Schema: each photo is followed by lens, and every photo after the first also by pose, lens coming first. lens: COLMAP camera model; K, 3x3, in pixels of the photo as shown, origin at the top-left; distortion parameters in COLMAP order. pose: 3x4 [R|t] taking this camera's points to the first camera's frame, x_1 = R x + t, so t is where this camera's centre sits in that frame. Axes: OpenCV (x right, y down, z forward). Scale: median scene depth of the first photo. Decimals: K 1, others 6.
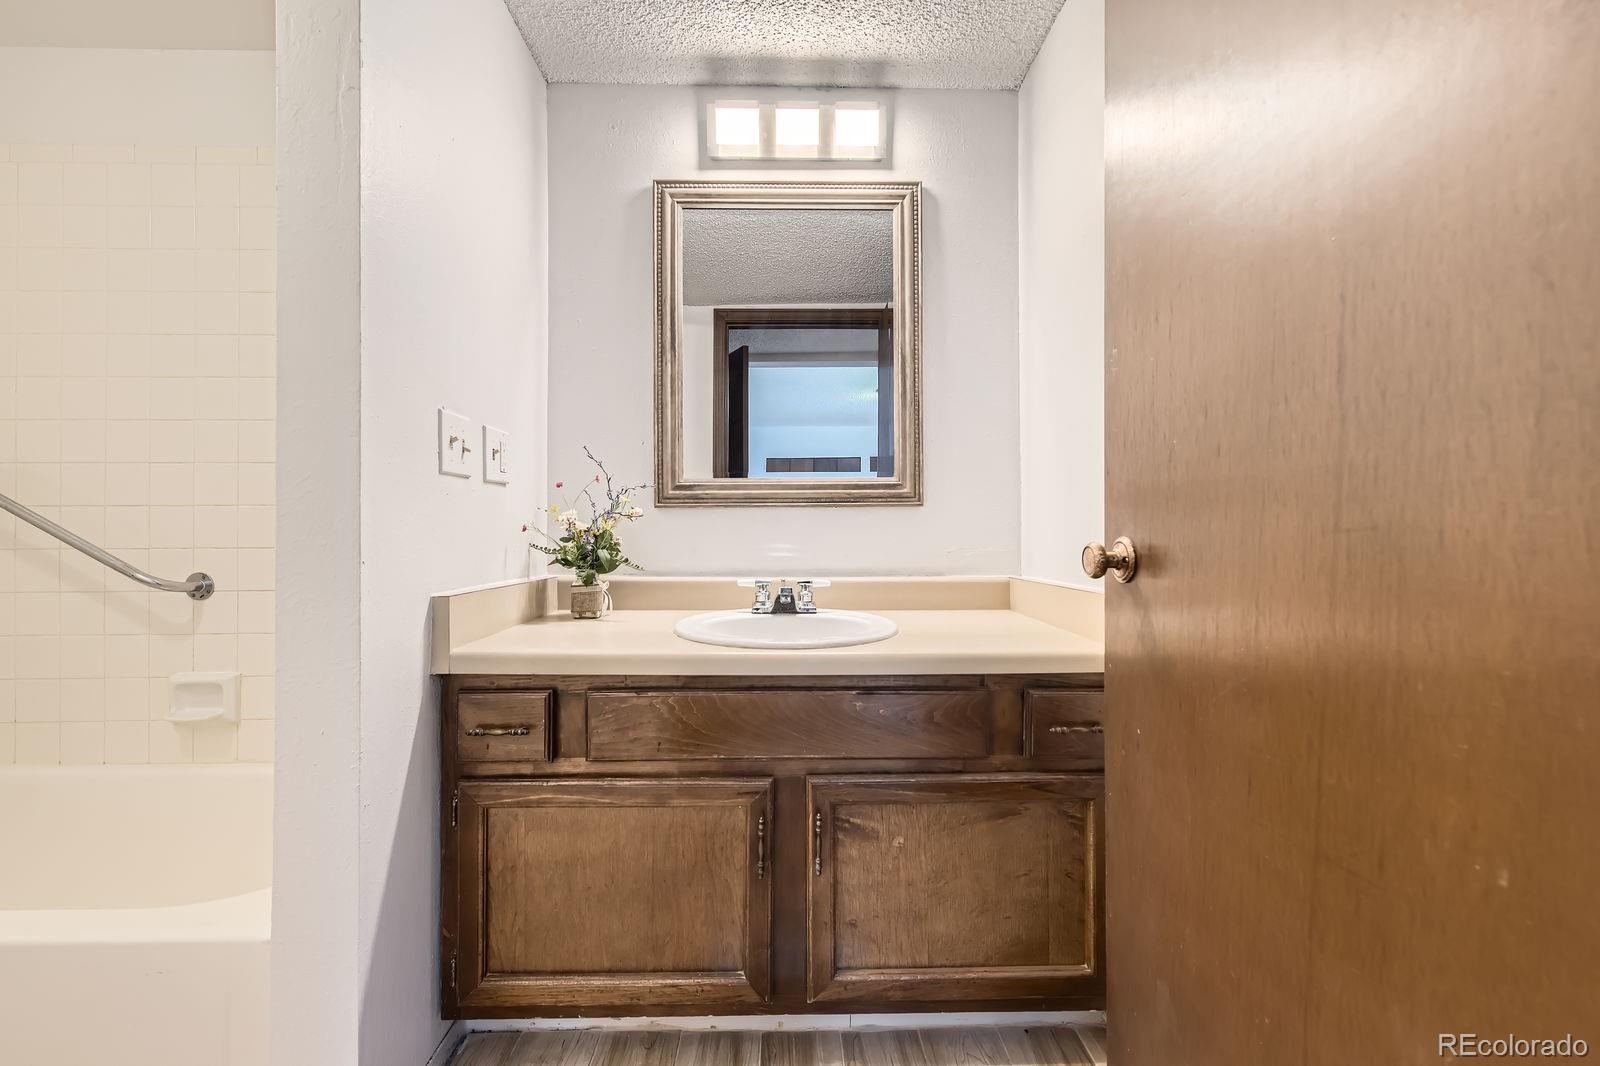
lens RADIAL K [[693.6, 0, 800.4], [0, 693.6, 533.1], [0, 0, 1]] dist [0.000035, 0.000061]
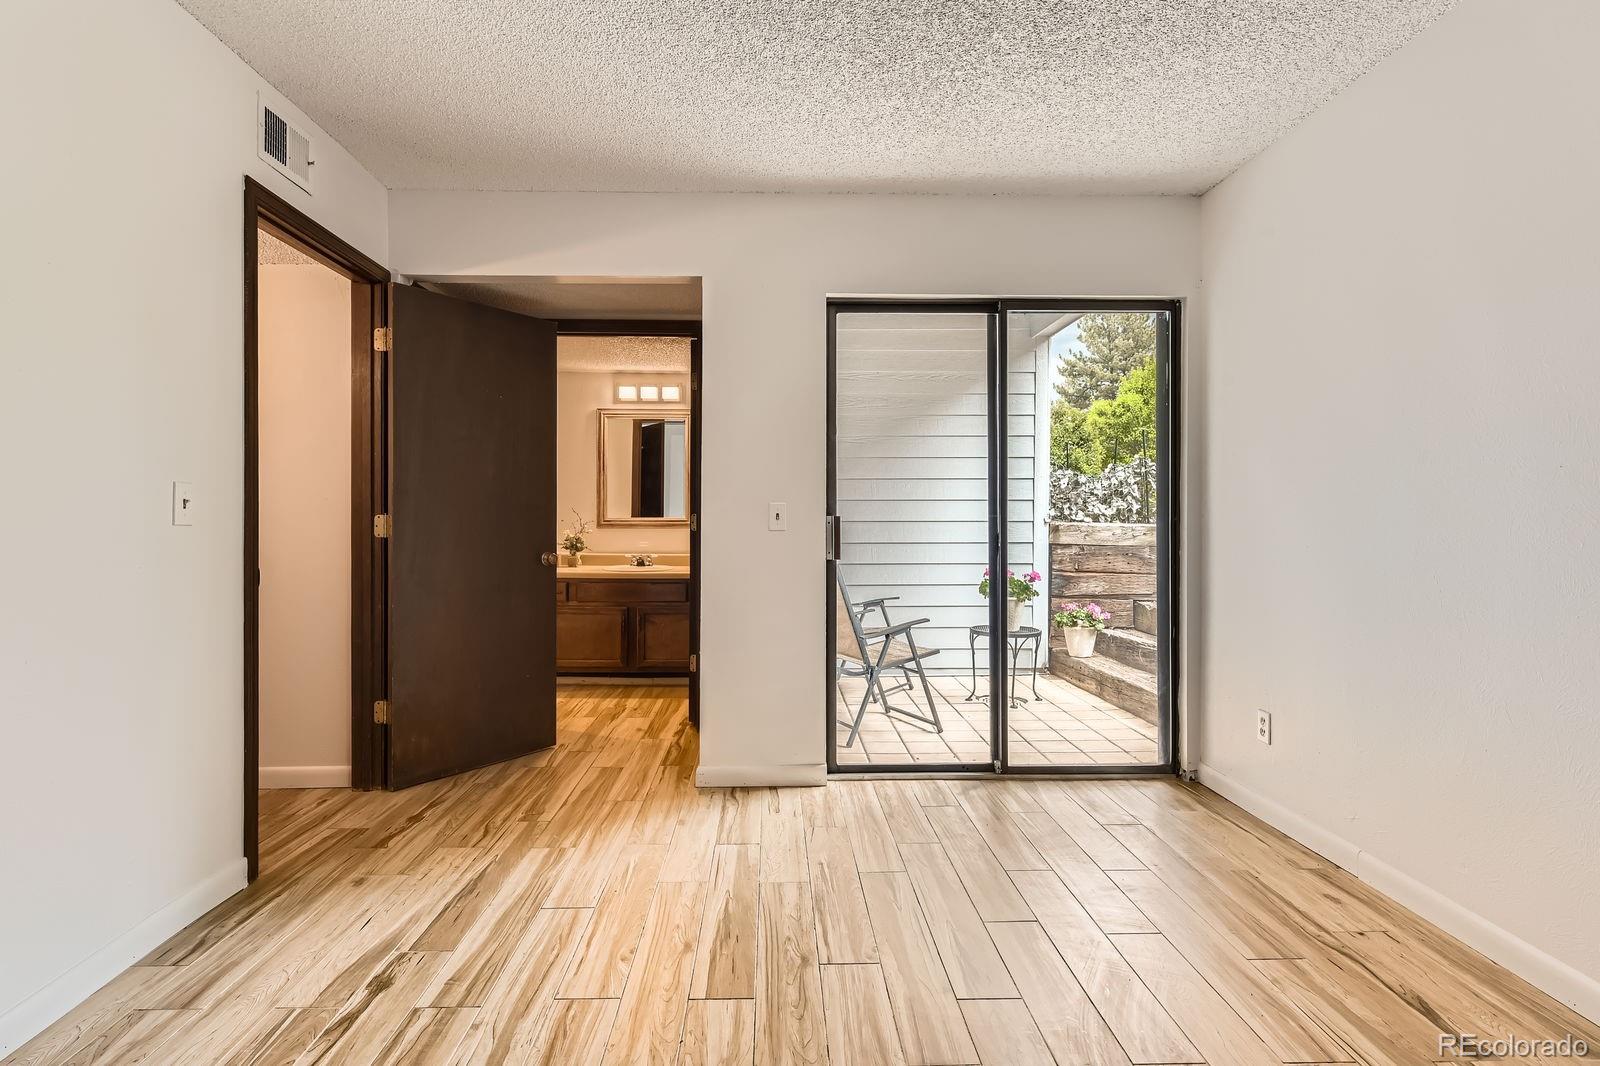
lens RADIAL K [[872.5, 0, 799.6], [0, 872.5, 530.0], [0, 0, 1]] dist [-0.000464, -0.000006]
pose [[0.999922, 0.006406, 0.010685, 0.562729], [-0.006486, 0.999951, 0.007509, -0.063172], [-0.010637, -0.007577, 0.999915, -2.489748]]
